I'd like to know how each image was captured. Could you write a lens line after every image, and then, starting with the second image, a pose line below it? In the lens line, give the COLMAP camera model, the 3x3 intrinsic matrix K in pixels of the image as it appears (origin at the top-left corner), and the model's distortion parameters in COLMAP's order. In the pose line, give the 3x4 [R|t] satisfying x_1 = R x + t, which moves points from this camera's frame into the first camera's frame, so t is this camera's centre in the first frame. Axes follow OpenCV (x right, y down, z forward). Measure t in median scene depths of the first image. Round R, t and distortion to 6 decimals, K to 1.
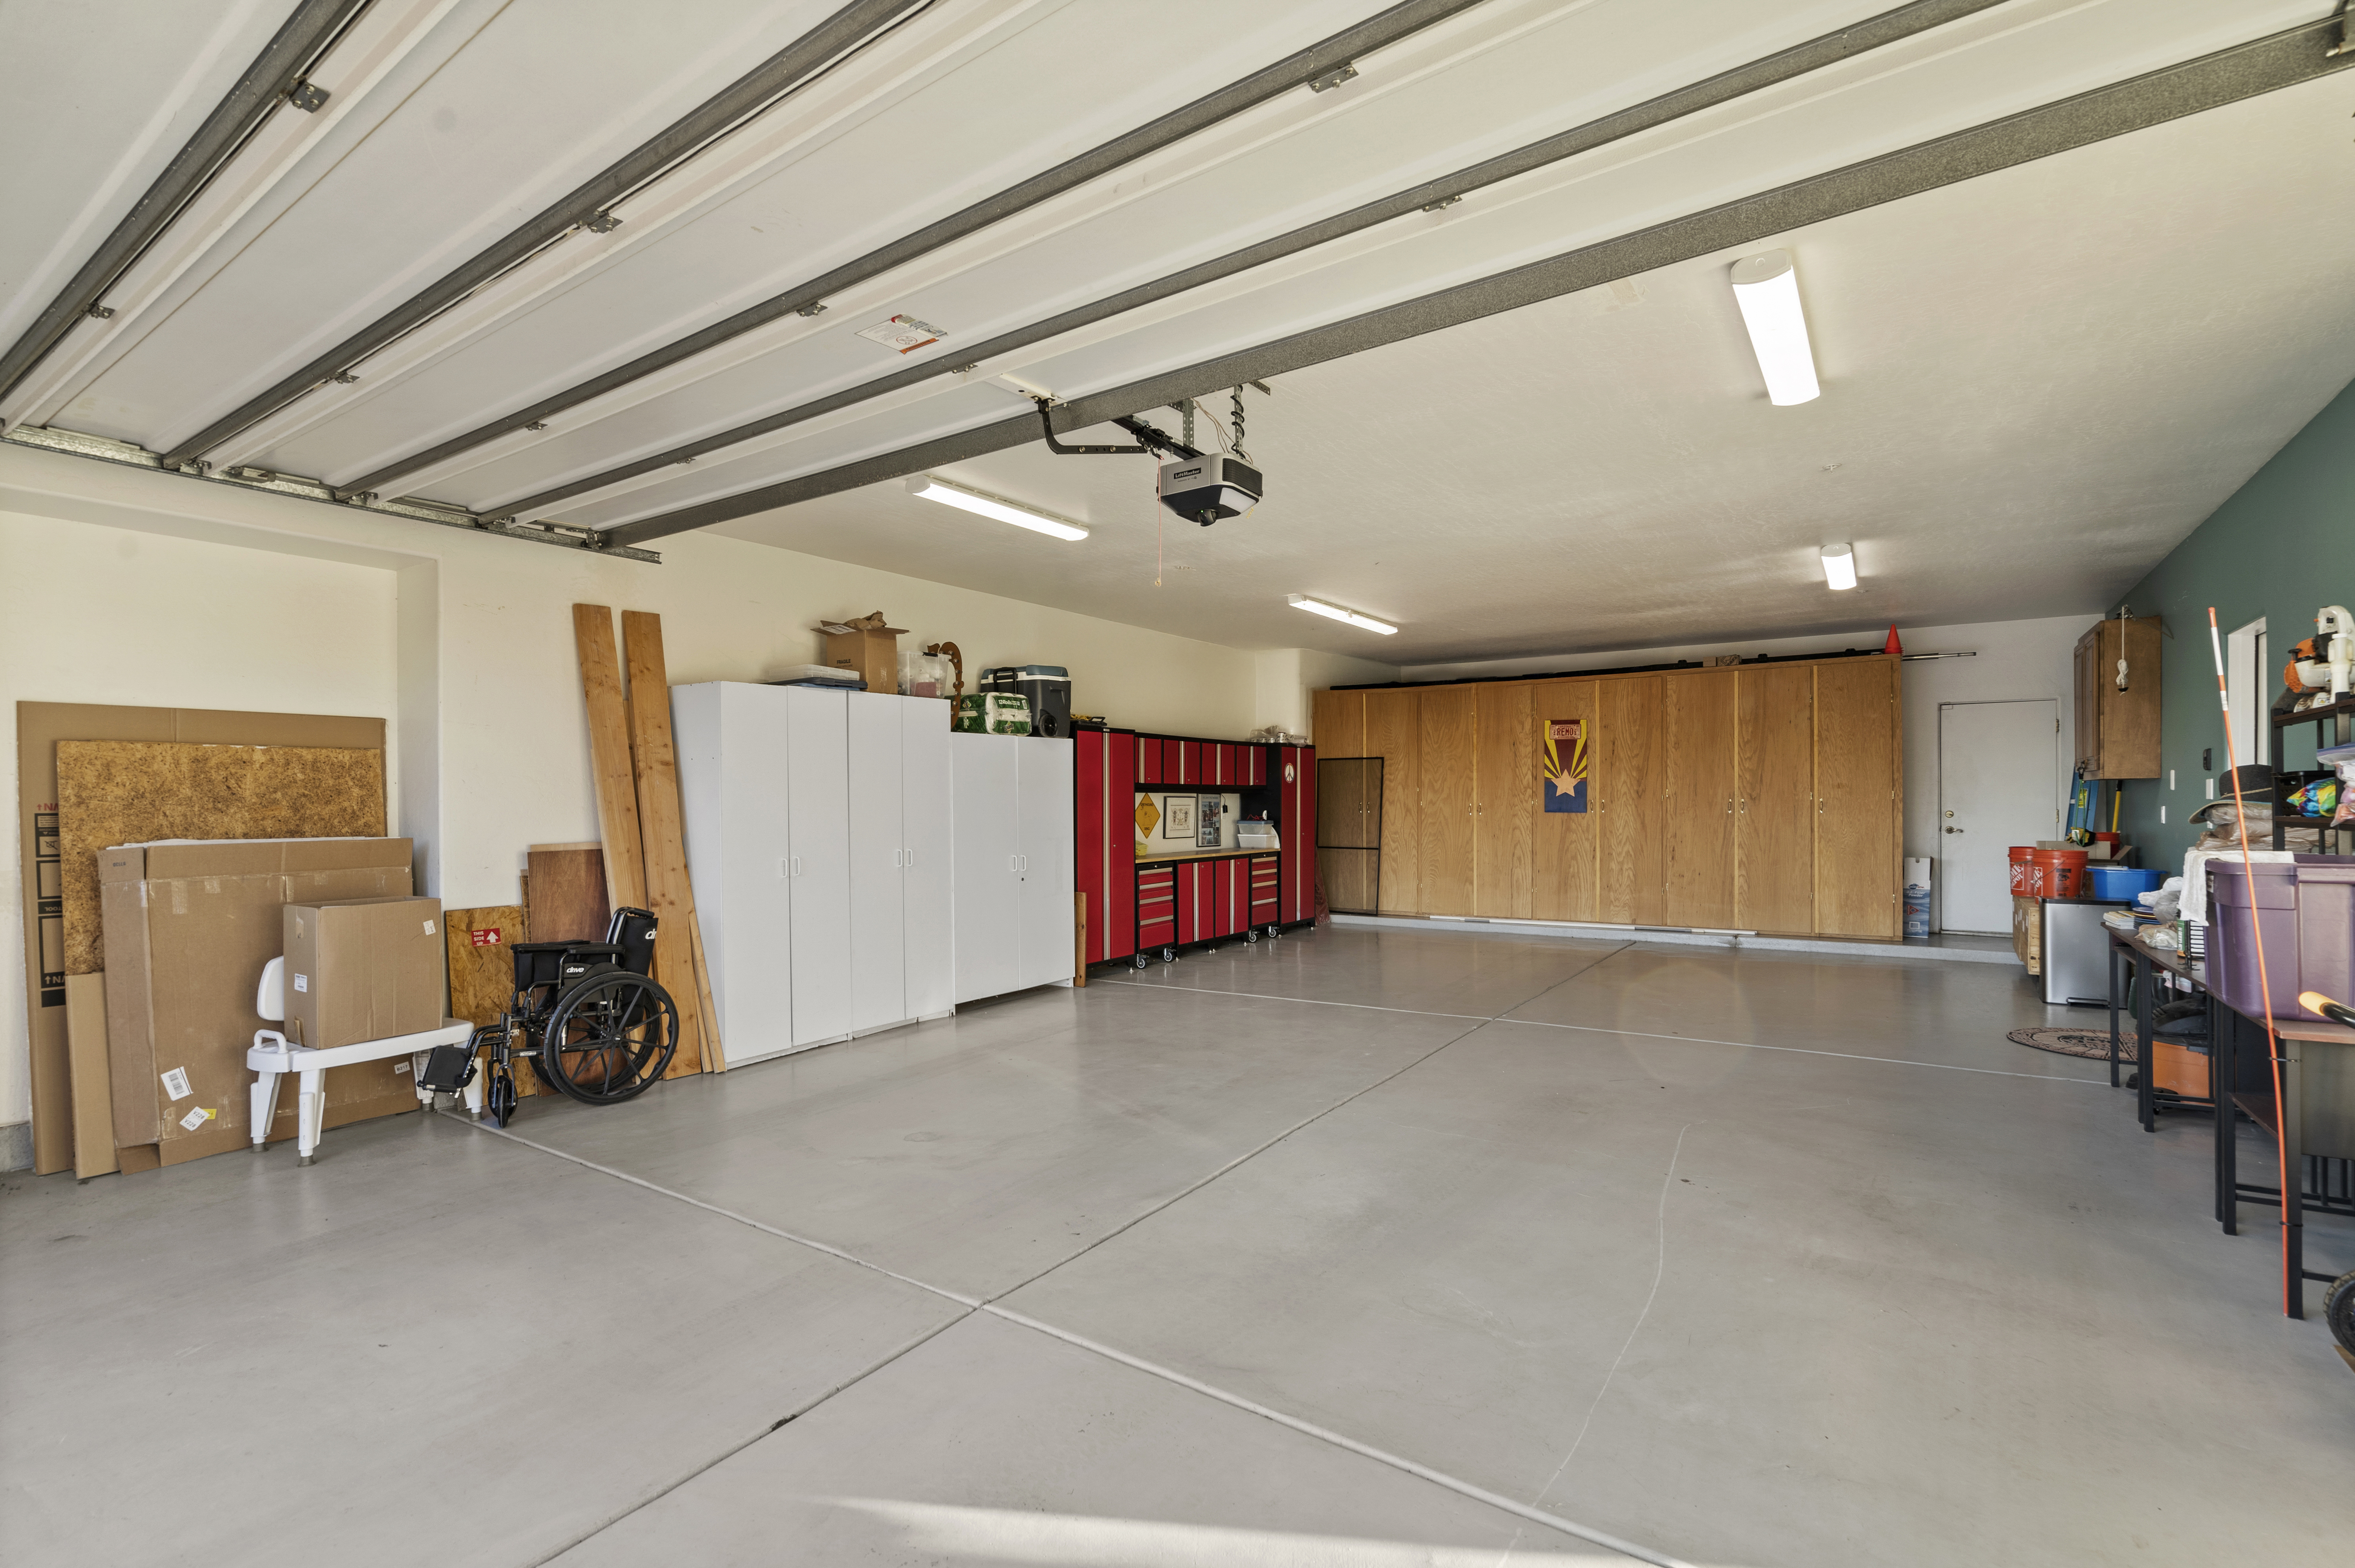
lens RADIAL K [[1095.8, 0, 1175.6], [0, 1095.8, 803.4], [0, 0, 1]] dist [0.001433, 0.001003]
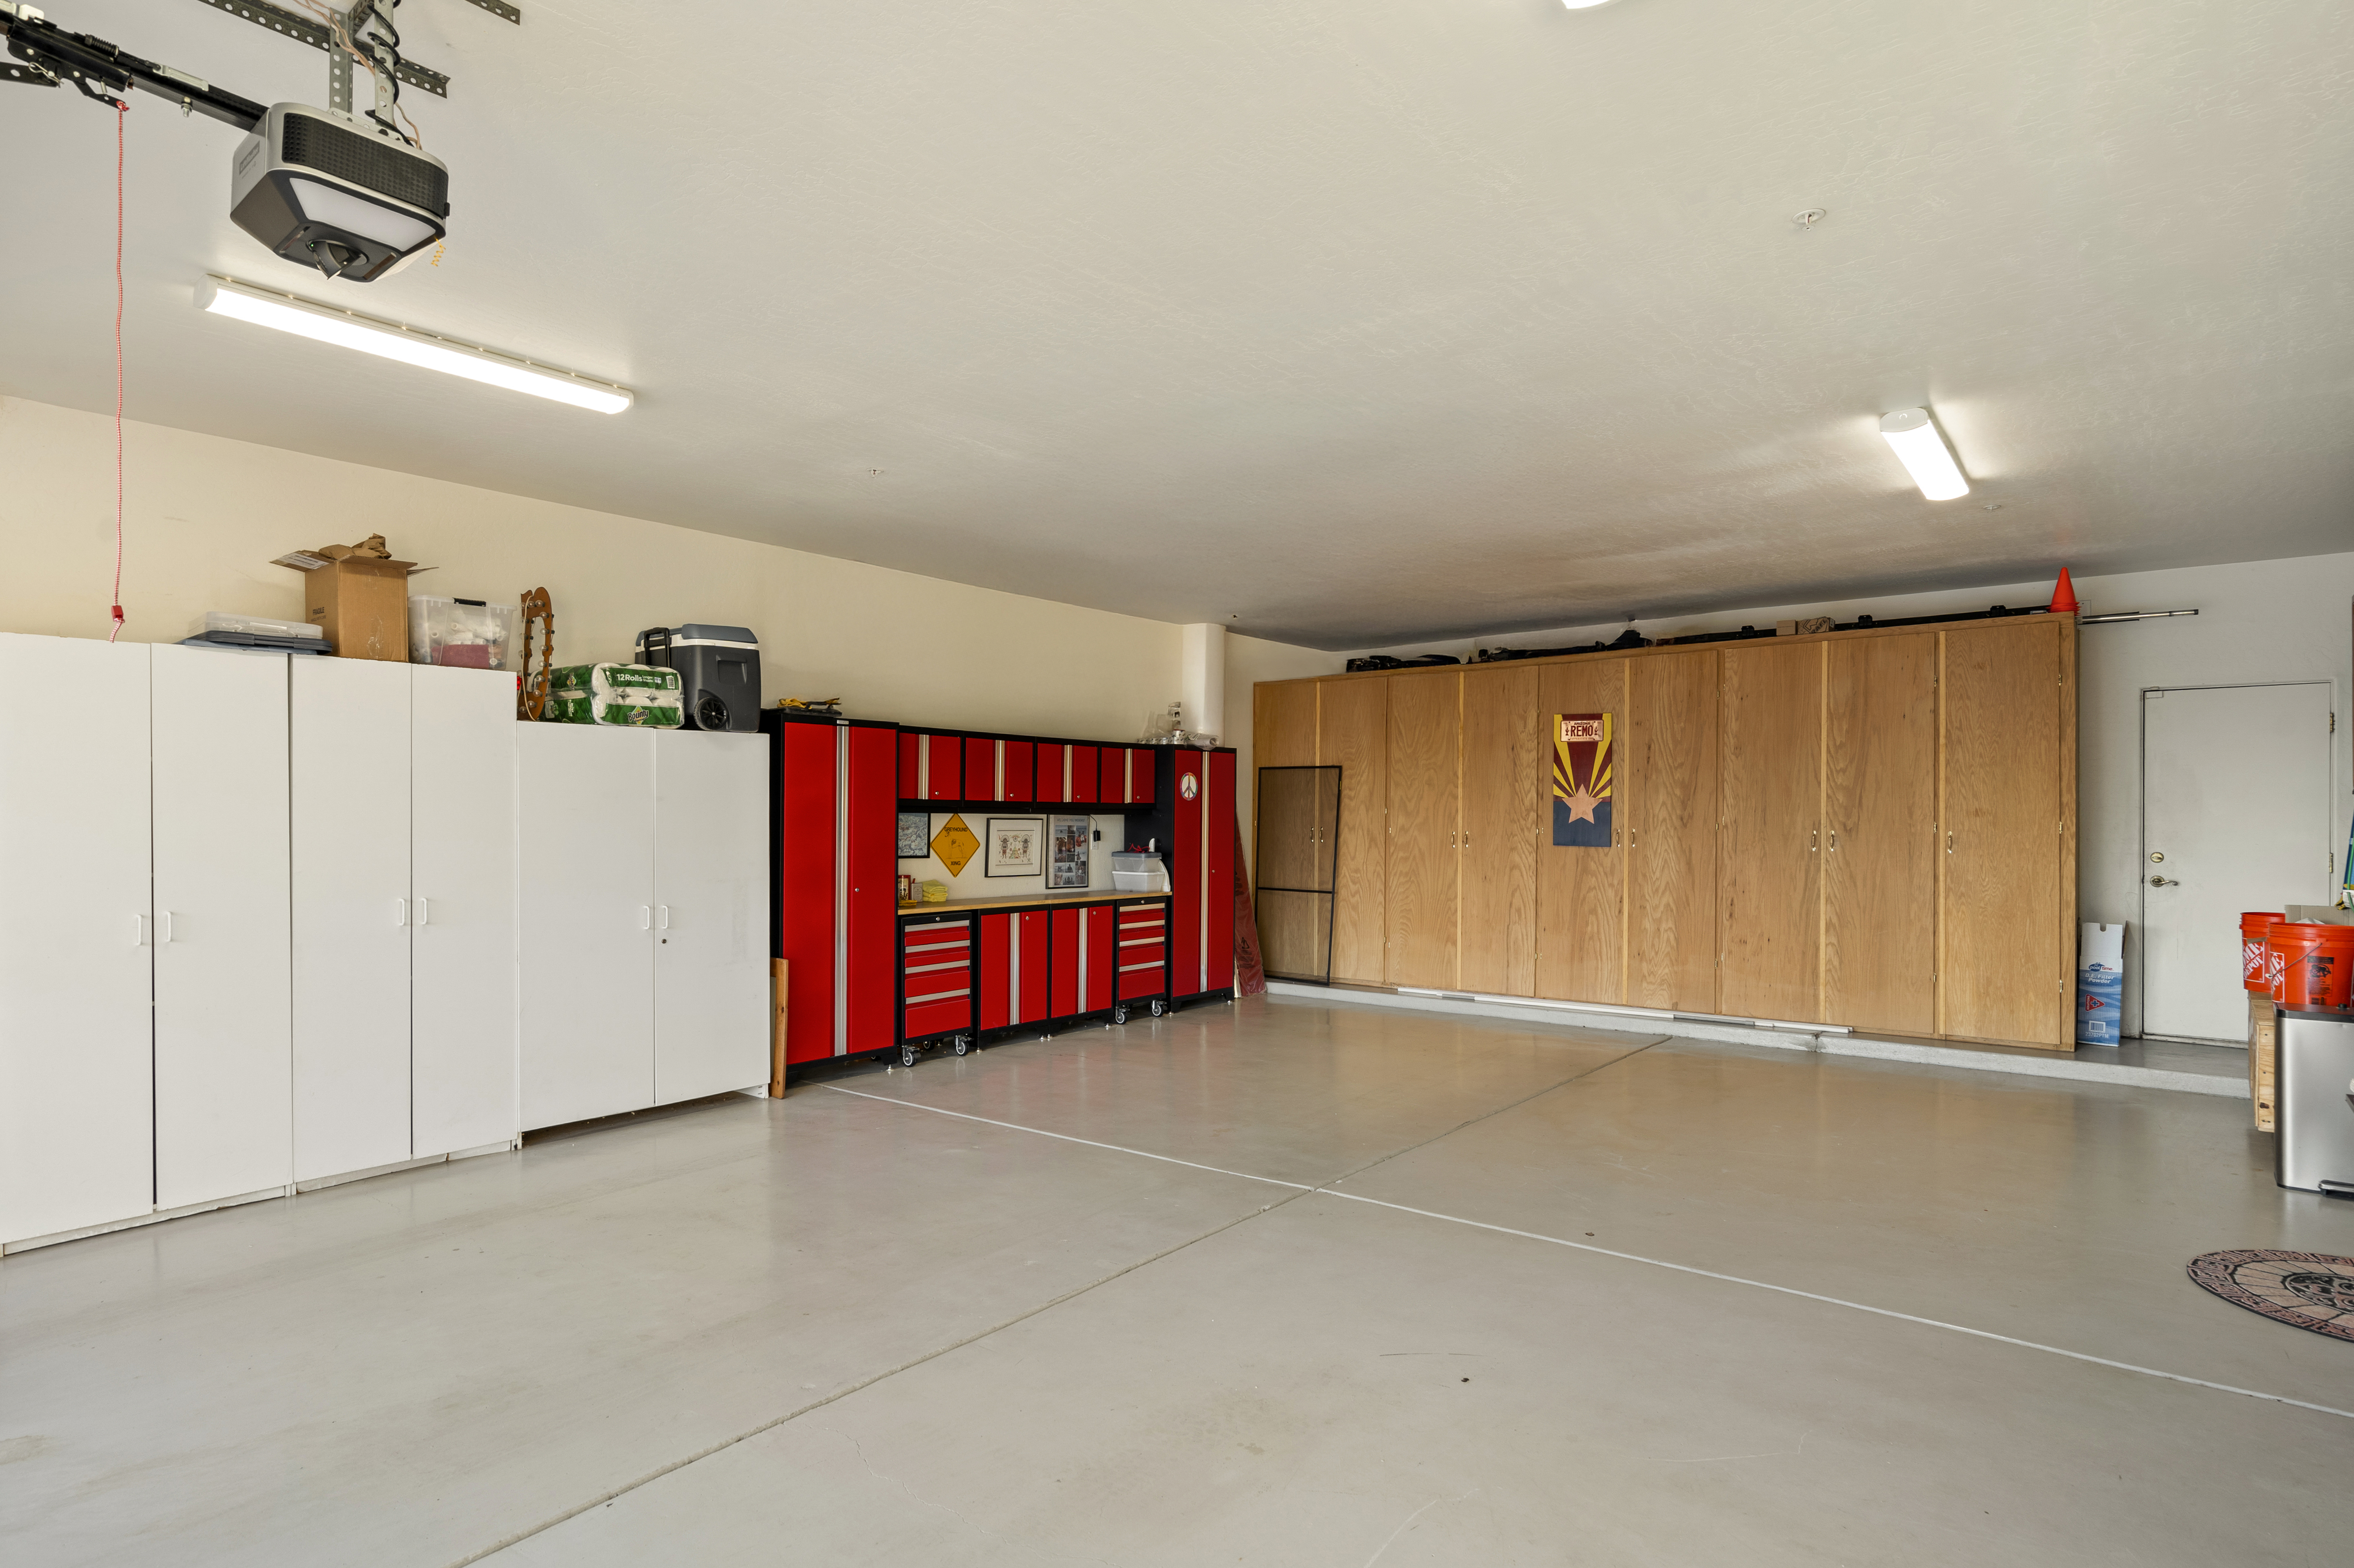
lens RADIAL K [[1262.1, 0, 1177.1], [0, 1262.1, 814.4], [0, 0, 1]] dist [0.001933, 0.000118]
pose [[0.996274, 0.009957, -0.085663, 0.185751], [-0.010321, 0.999939, -0.003815, -0.007025], [0.085620, 0.004685, 0.996317, 0.195681]]
